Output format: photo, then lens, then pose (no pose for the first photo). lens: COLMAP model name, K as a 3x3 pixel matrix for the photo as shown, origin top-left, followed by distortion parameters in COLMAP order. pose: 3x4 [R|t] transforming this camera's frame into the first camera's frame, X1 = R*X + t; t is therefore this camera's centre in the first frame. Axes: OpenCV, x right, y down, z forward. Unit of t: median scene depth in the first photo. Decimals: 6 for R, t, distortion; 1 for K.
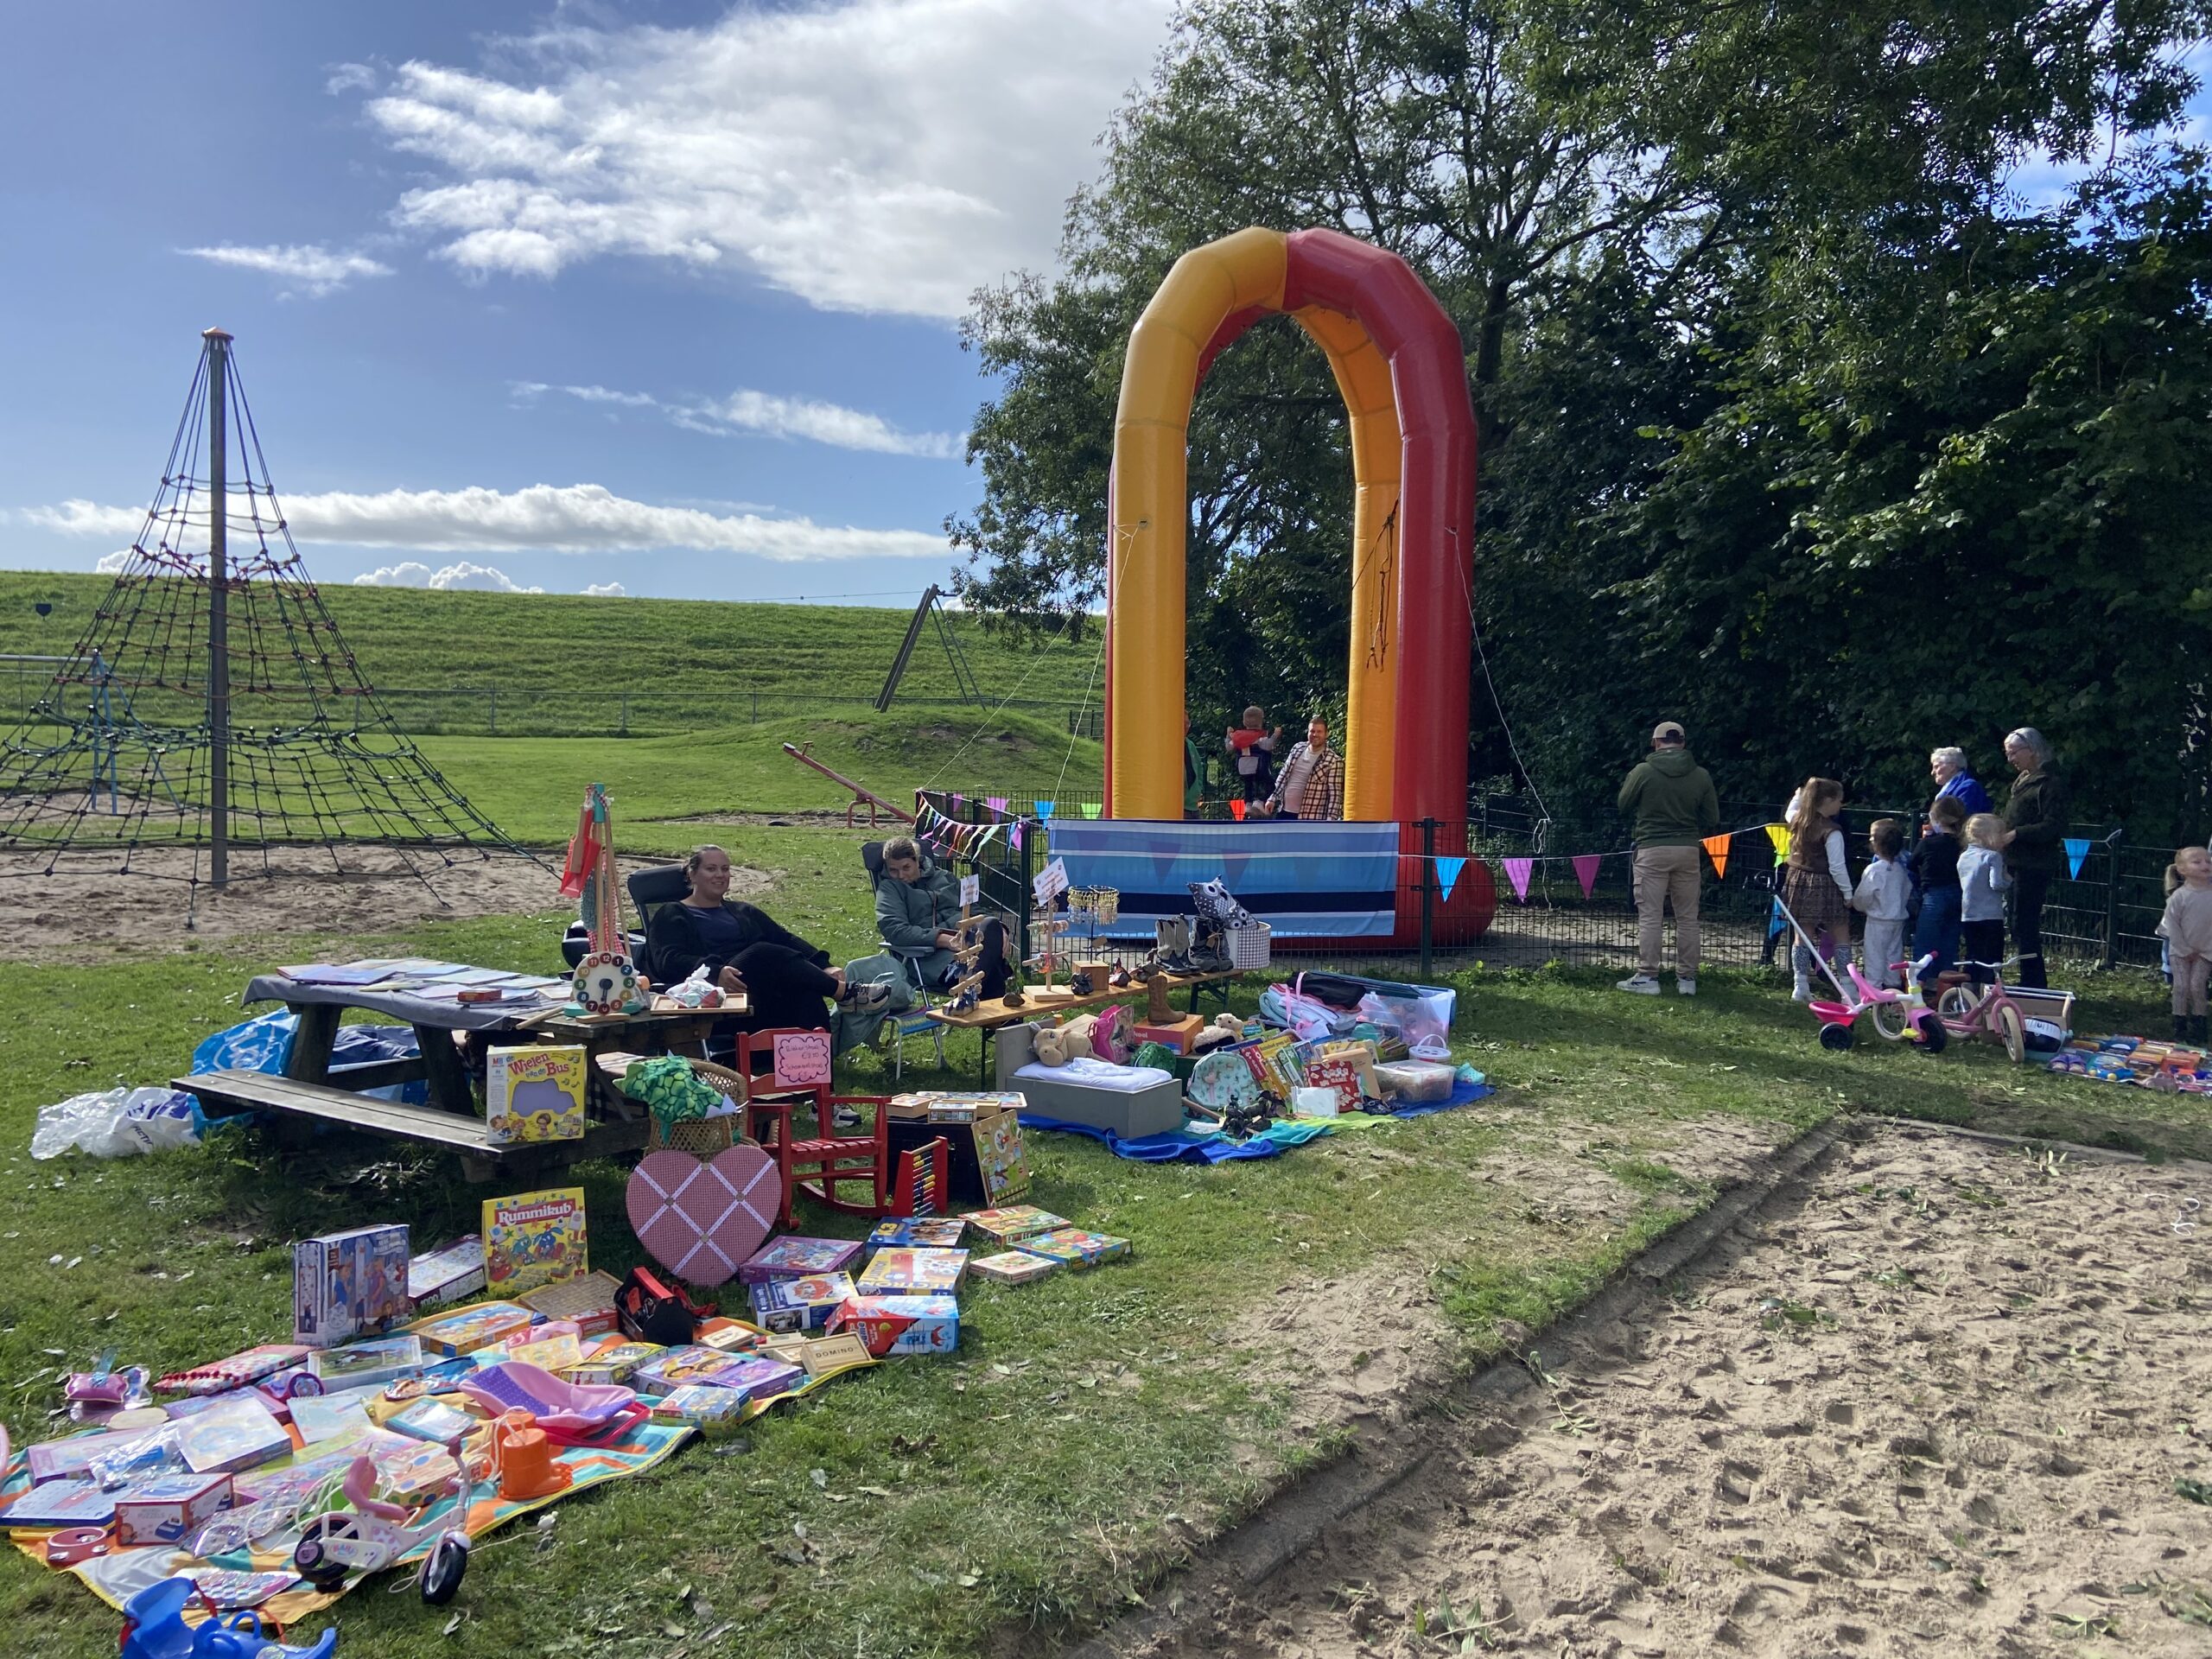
lens RADIAL K [[1684.5, 0, 1106.9], [0, 1684.5, 793.1], [0, 0, 1]] dist [0.071943, -0.098765]
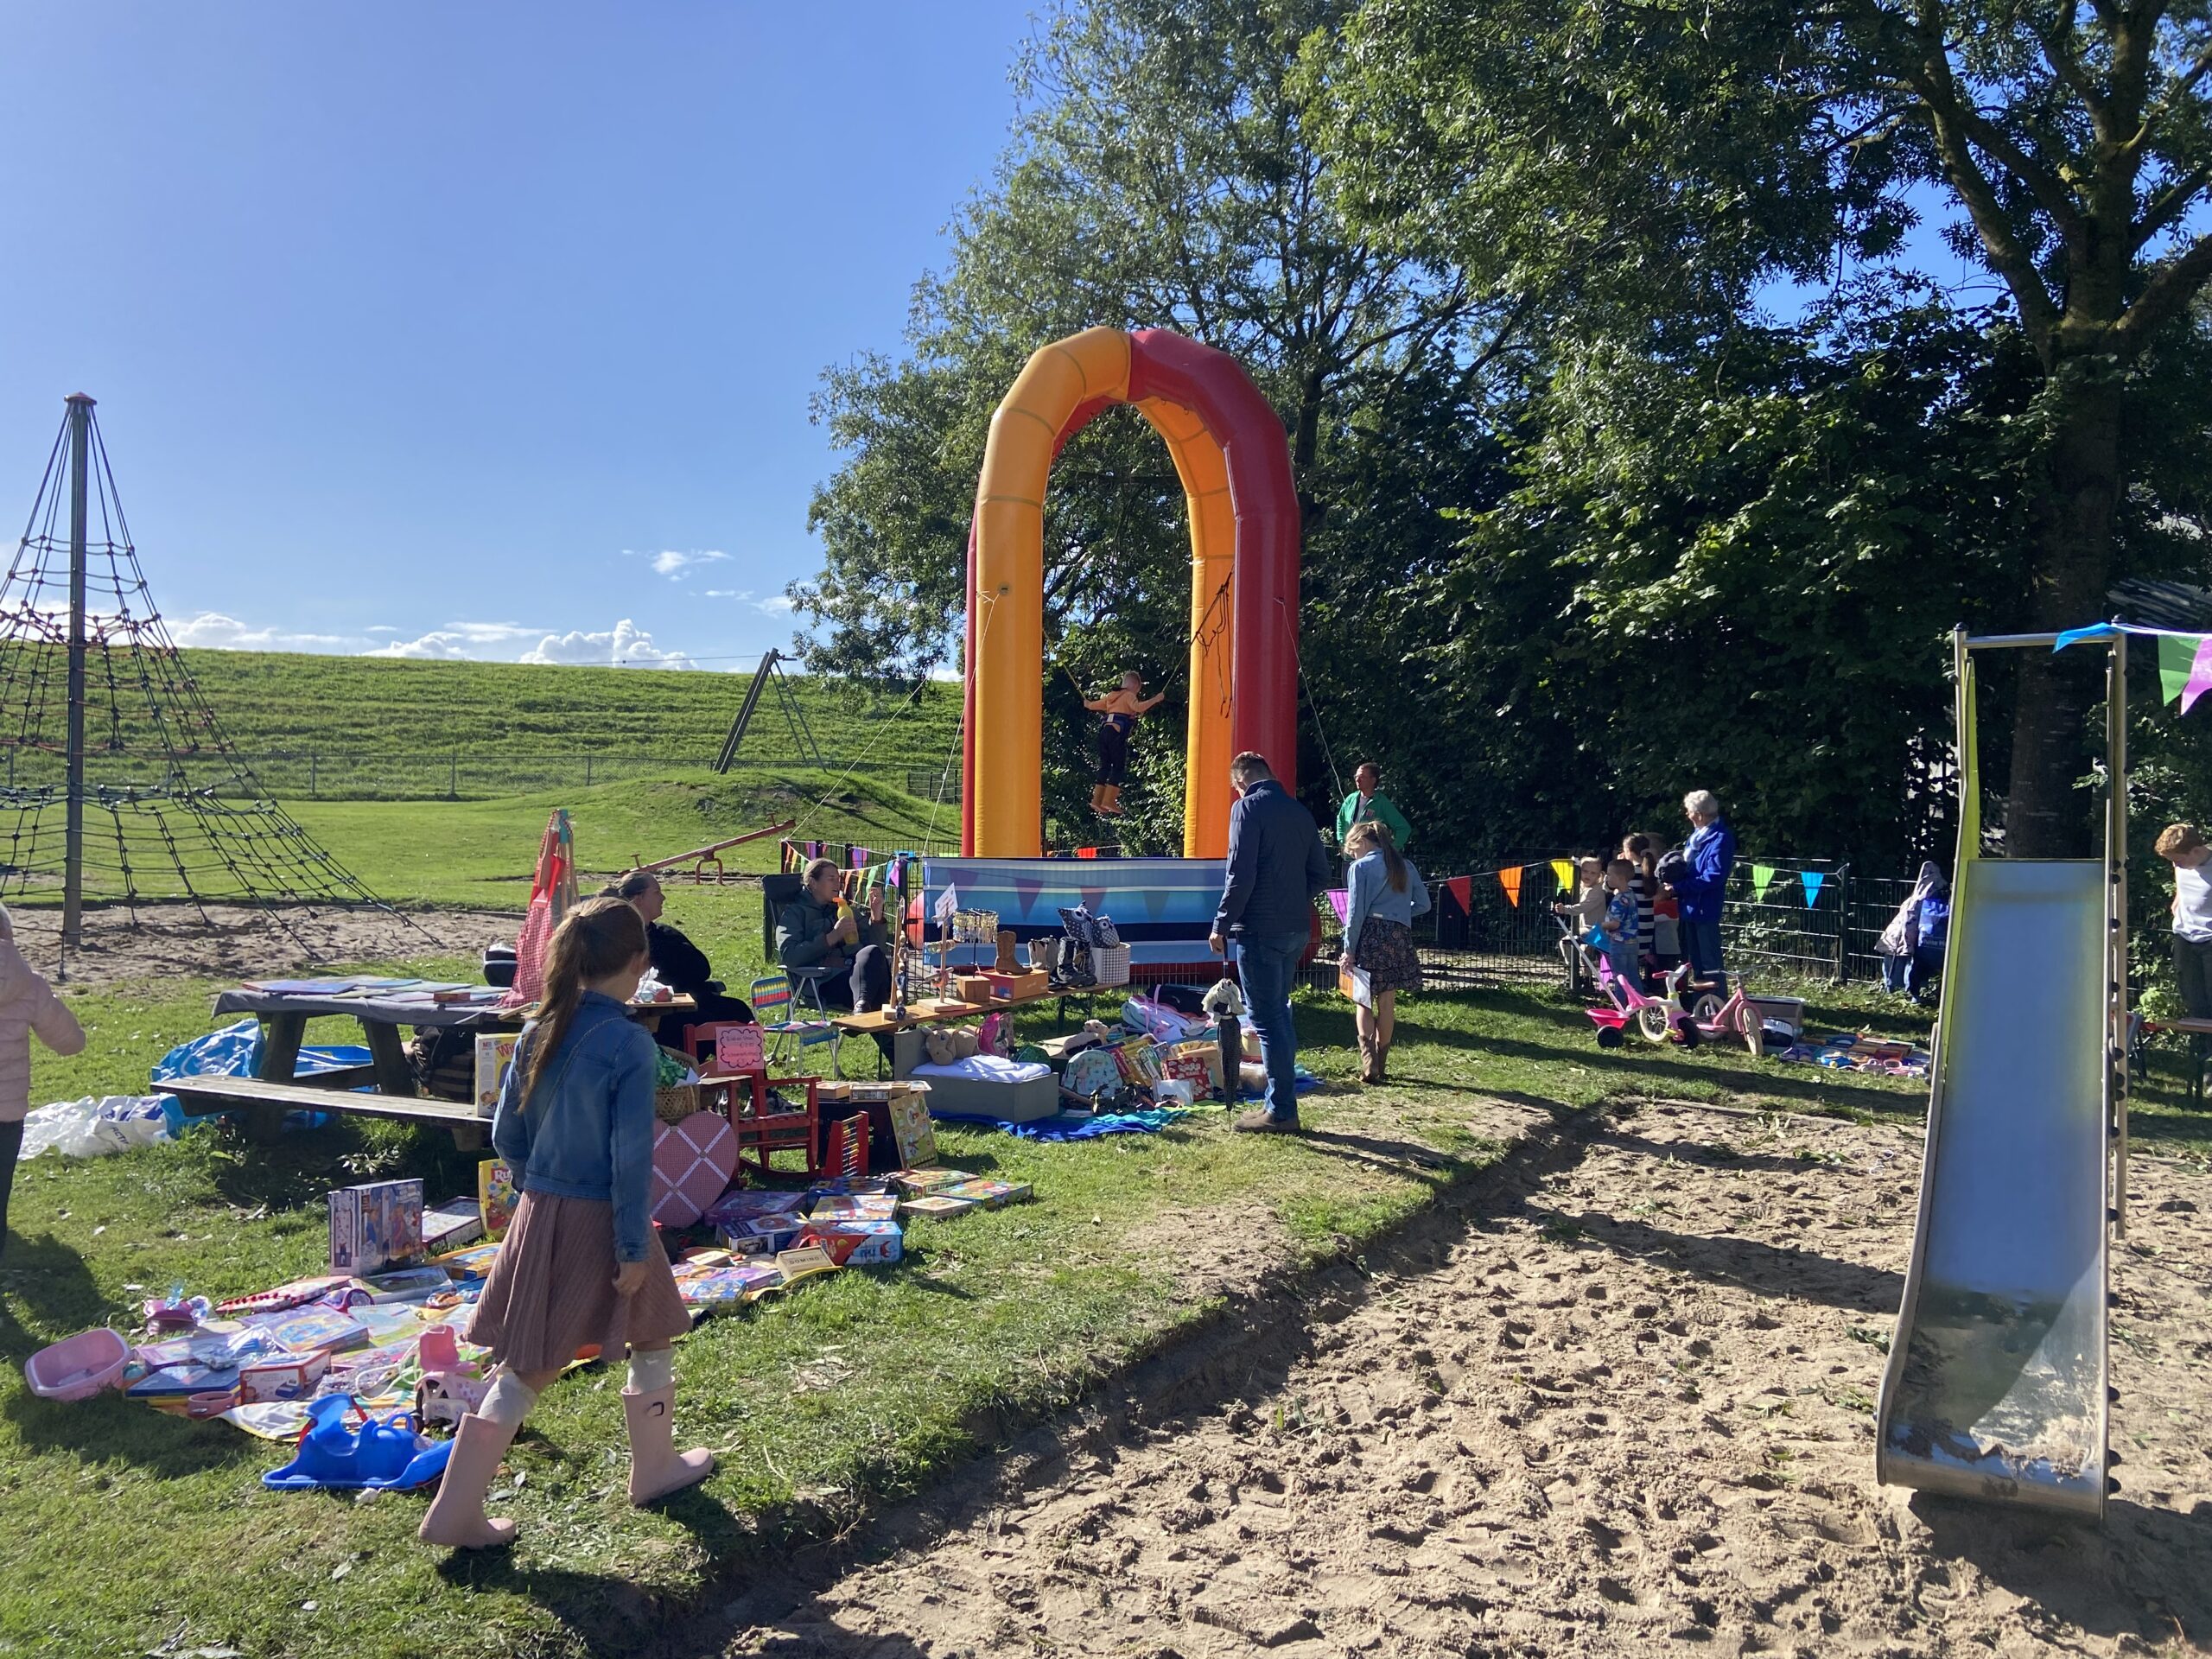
lens RADIAL K [[1684.5, 0, 1104.2], [0, 1684.5, 825.1], [0, 0, 1]] dist [0.071943, -0.098765]
pose [[0.994713, -0.004964, 0.102575, -0.033996], [0.007176, 0.999749, -0.021206, 0.020969], [-0.102444, 0.021830, 0.994499, -0.122265]]
